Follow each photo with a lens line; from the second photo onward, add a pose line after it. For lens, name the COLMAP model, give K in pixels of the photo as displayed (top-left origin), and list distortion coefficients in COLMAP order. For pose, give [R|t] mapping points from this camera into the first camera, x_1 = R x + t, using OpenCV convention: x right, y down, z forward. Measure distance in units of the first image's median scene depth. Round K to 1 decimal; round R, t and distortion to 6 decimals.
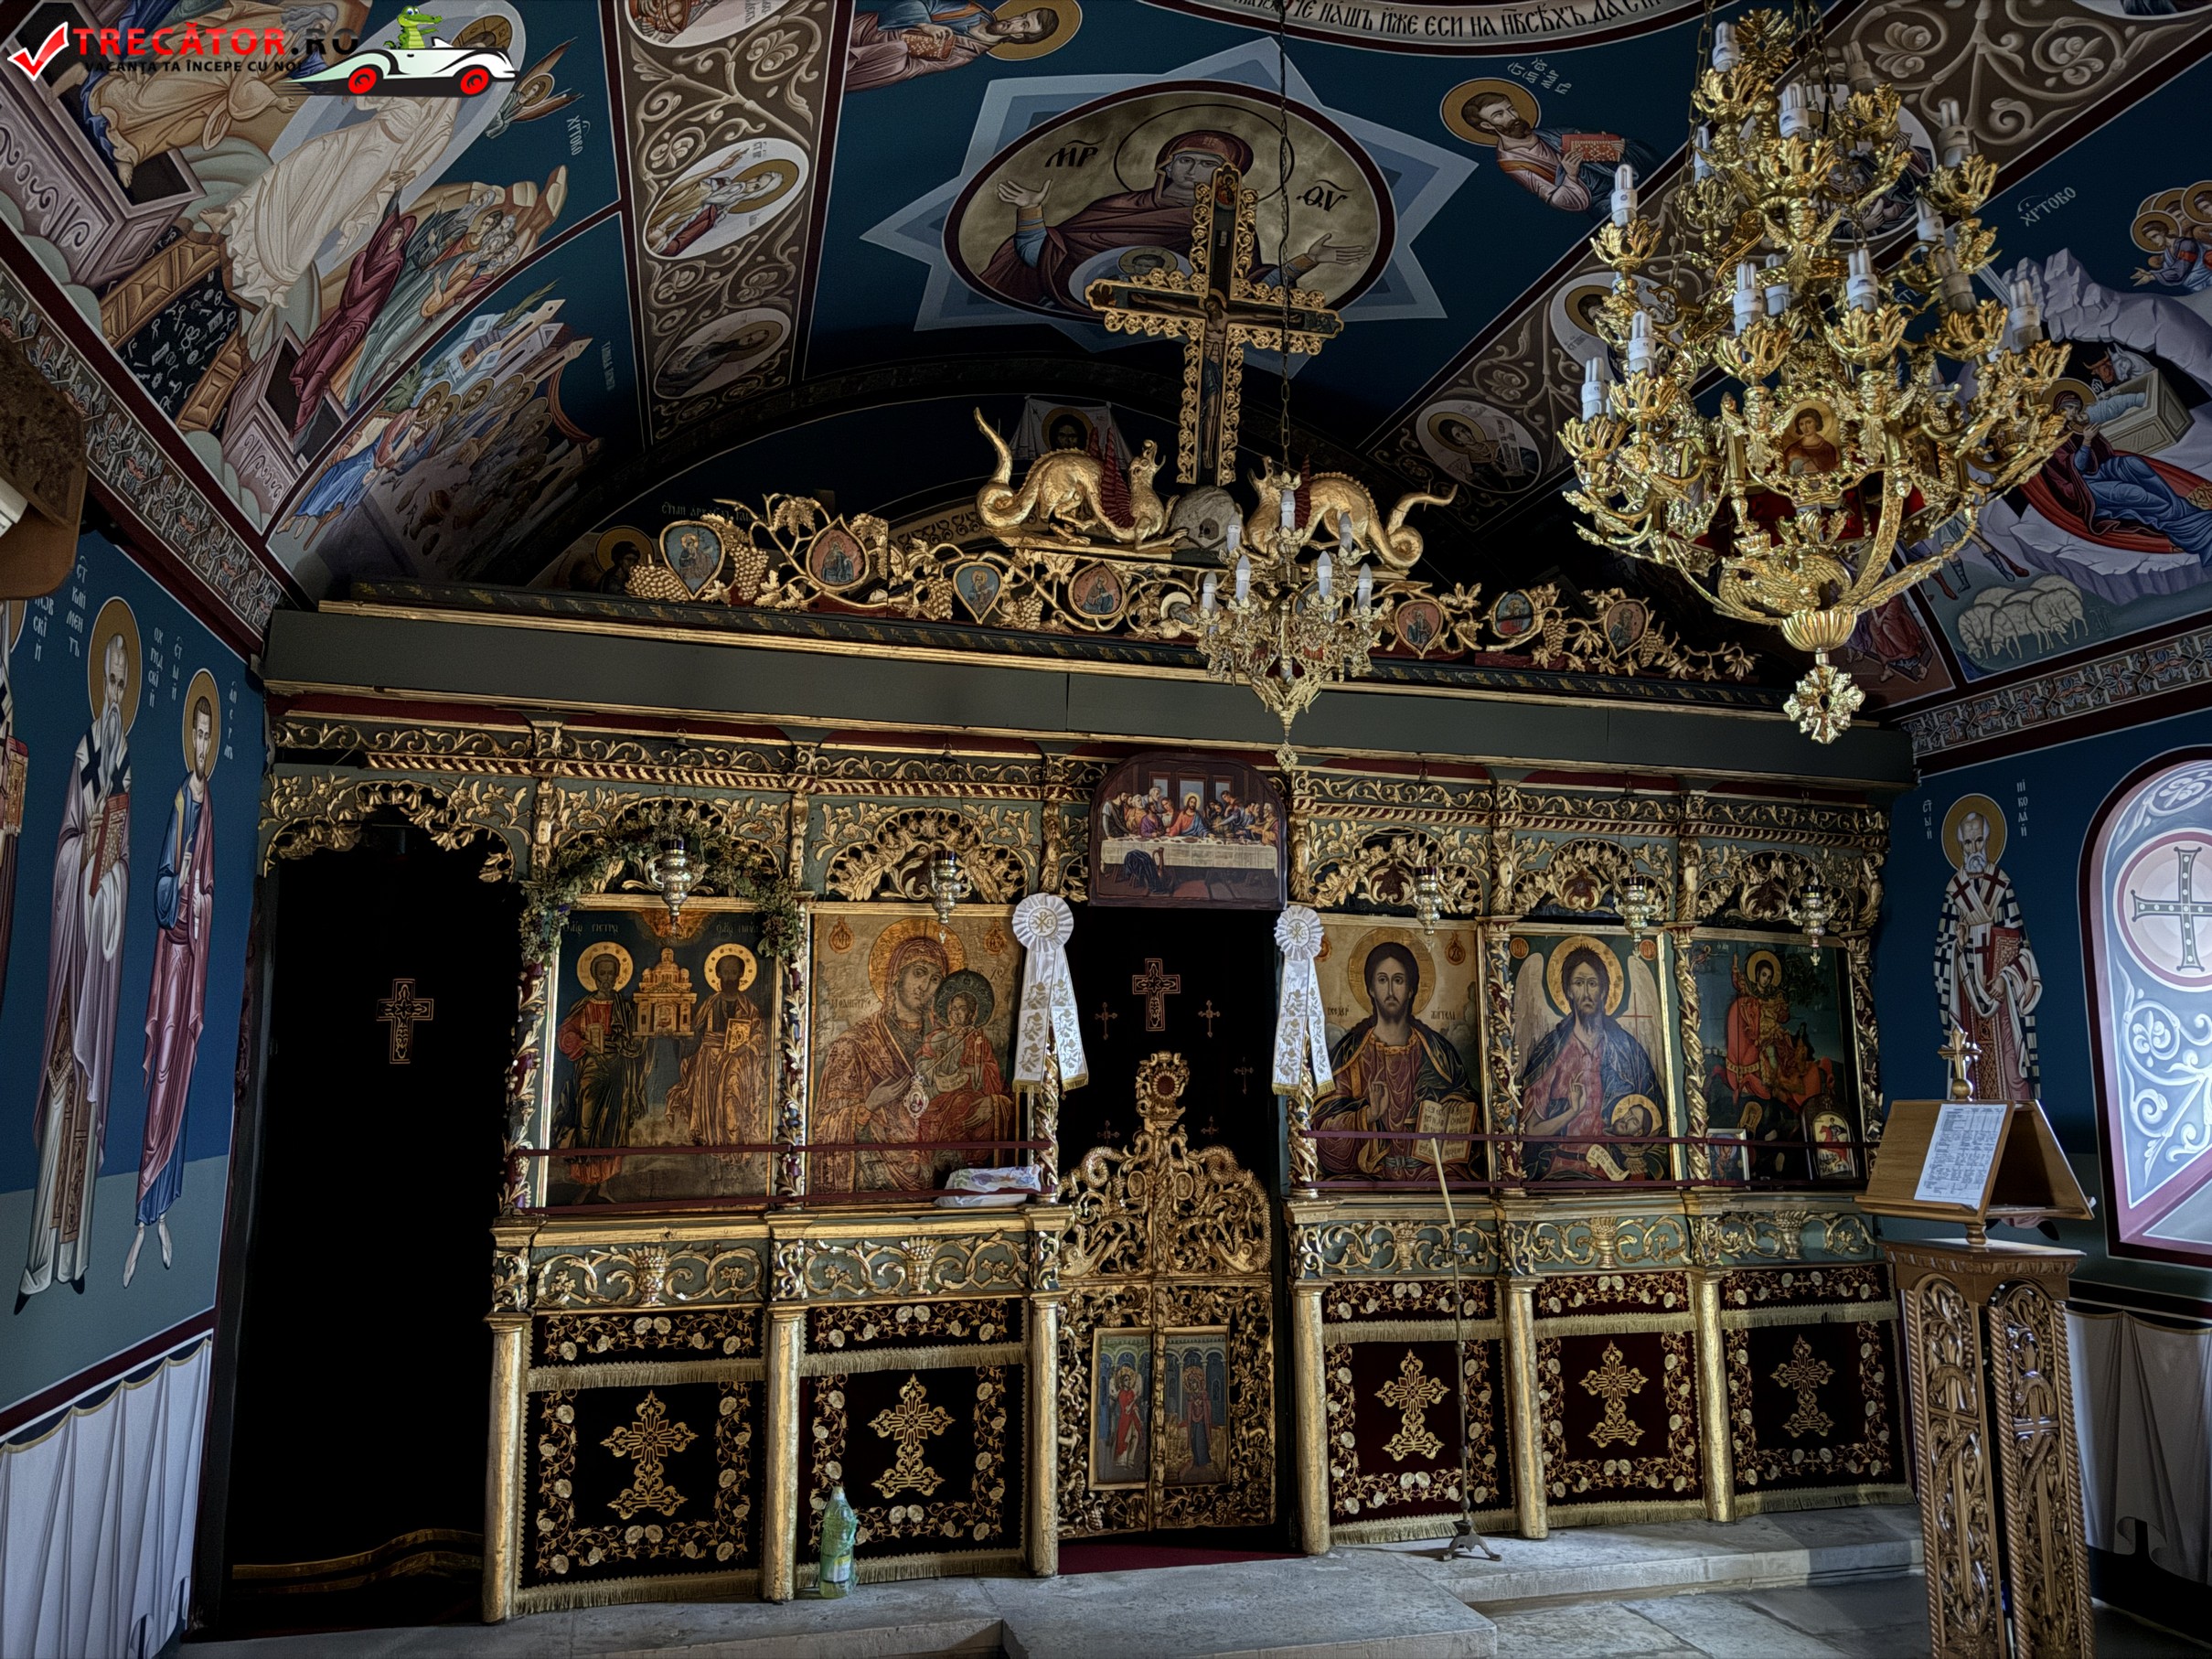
lens RADIAL K [[1558.1, 0, 1106.0], [0, 1558.1, 829.5], [0, 0, 1]] dist [0.095716, -0.134041]
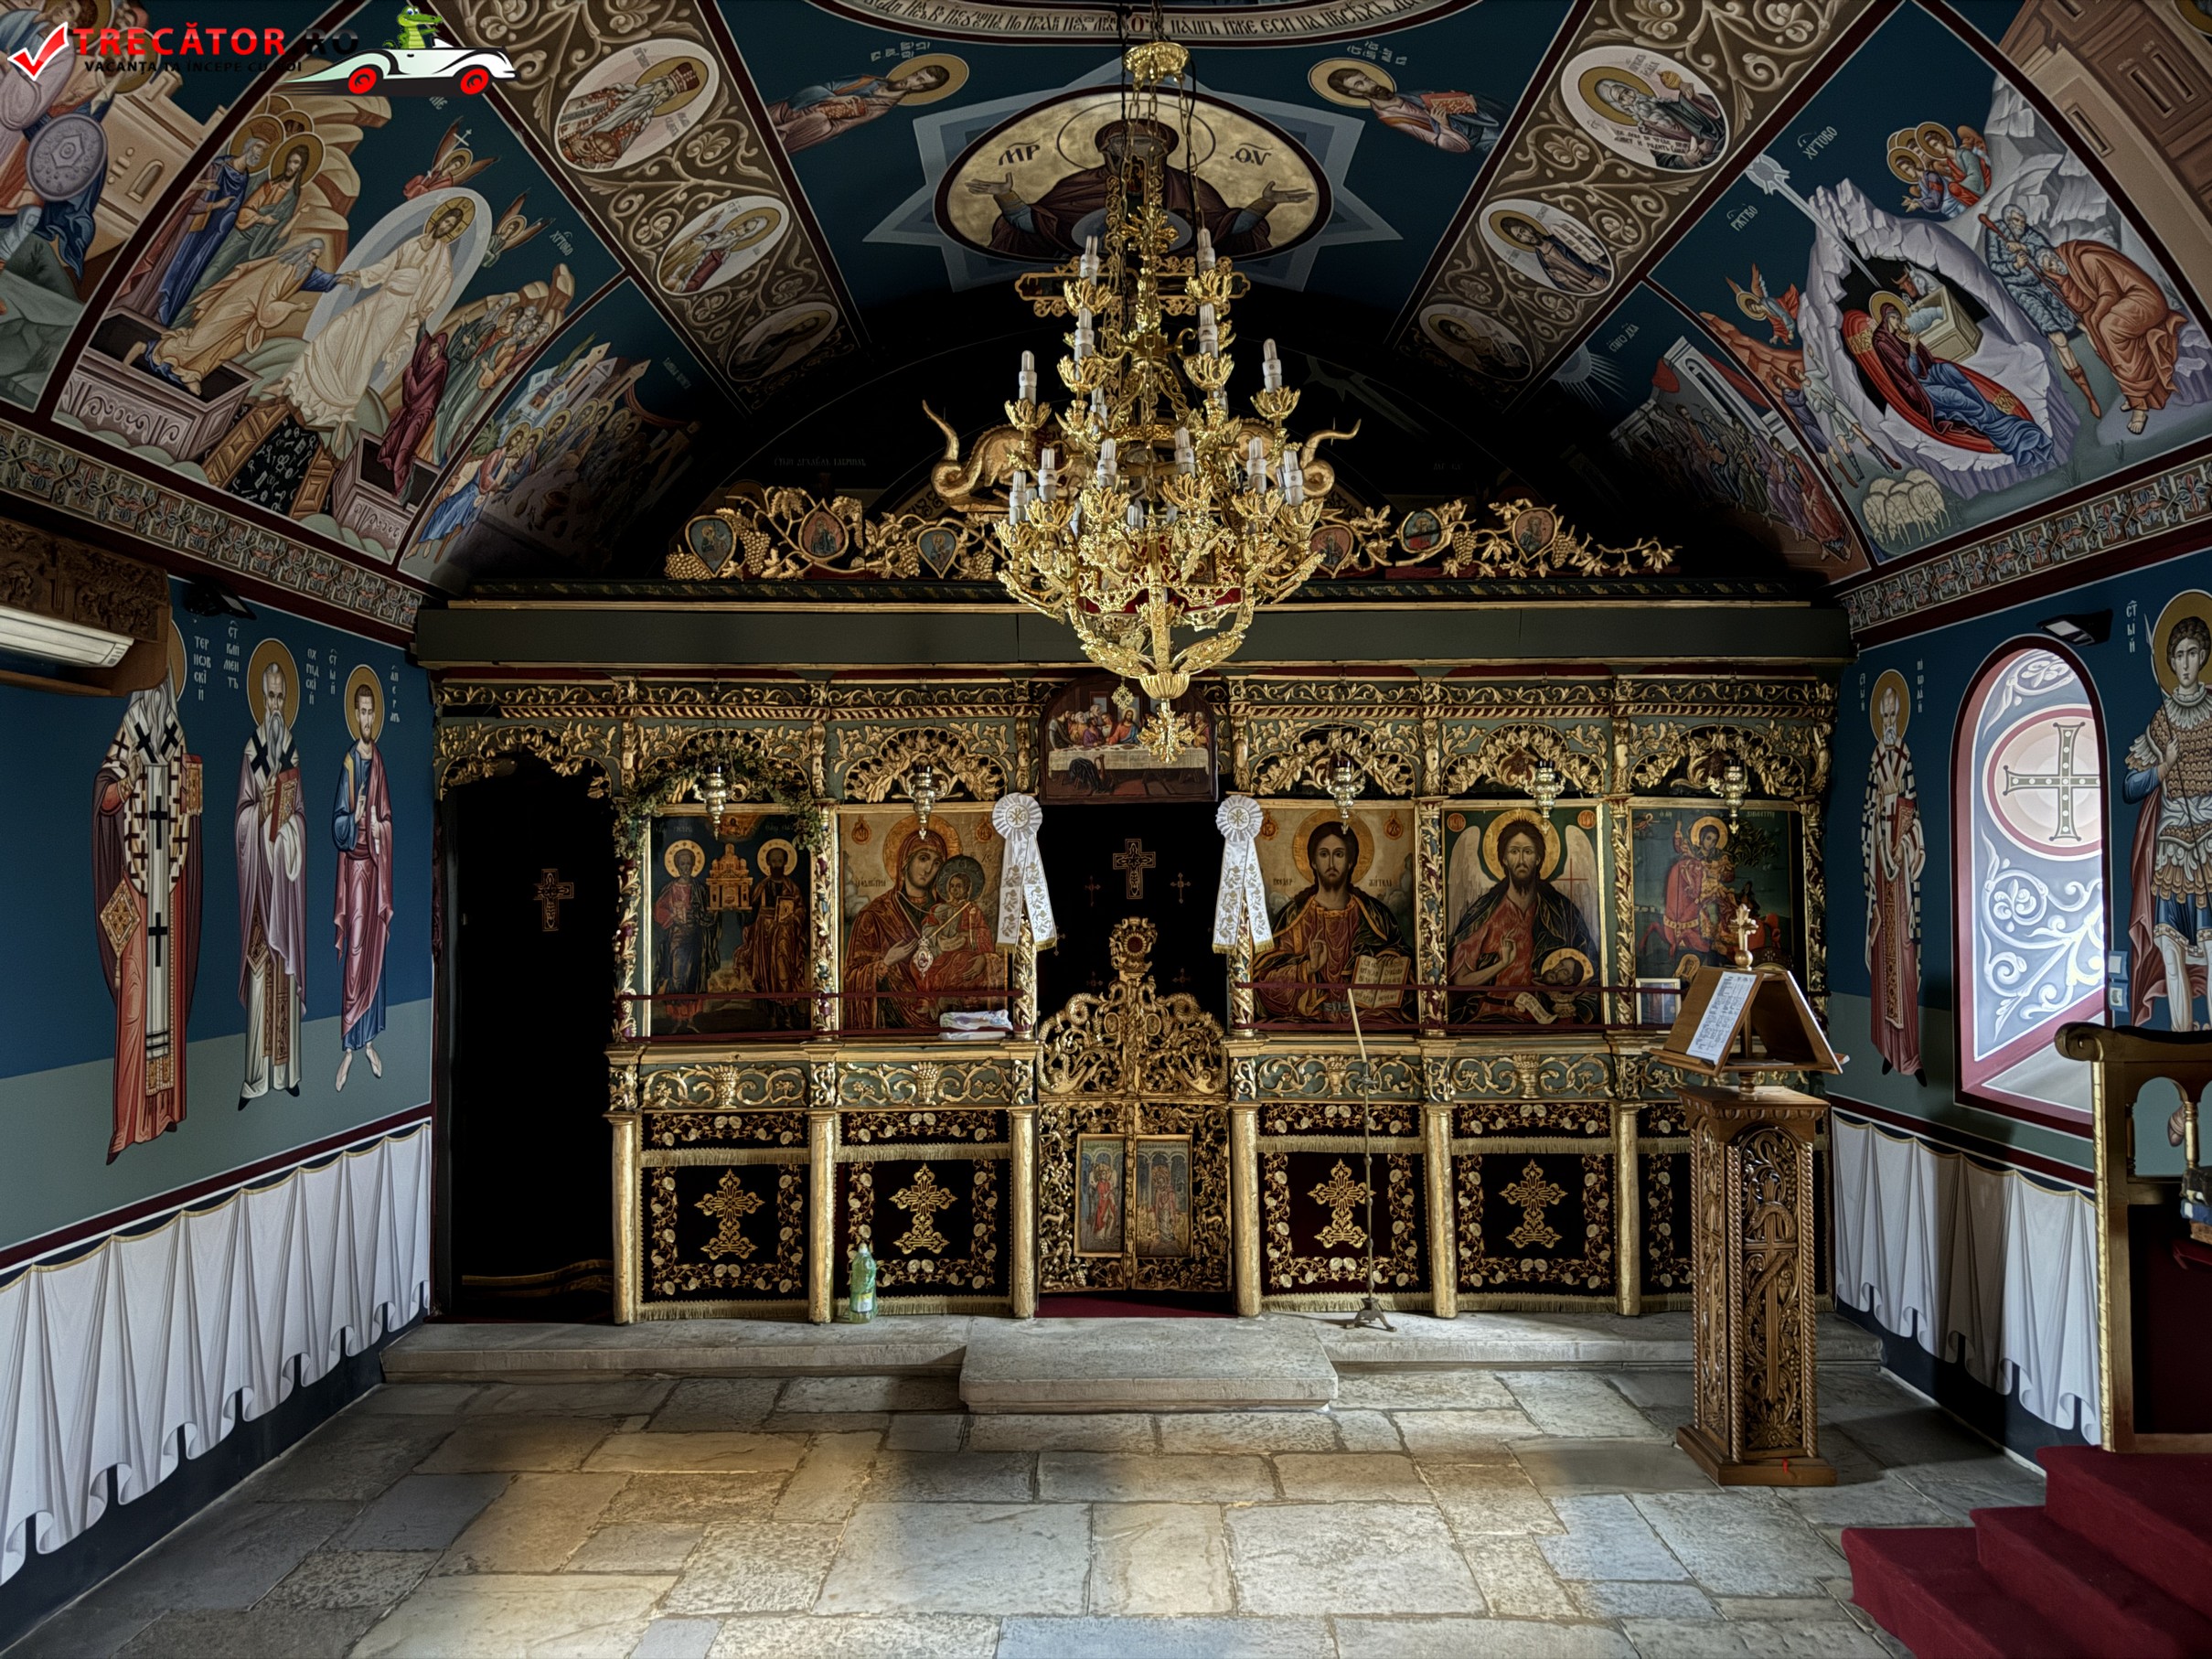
lens RADIAL K [[1564.5, 0, 1106.0], [0, 1564.5, 829.5], [0, 0, 1]] dist [0.135964, -0.239591]
pose [[0.967848, -0.014983, -0.251091, 0.342826], [0.046766, 0.991539, 0.121094, -0.077750], [0.247152, -0.128943, 0.960359, -0.175814]]
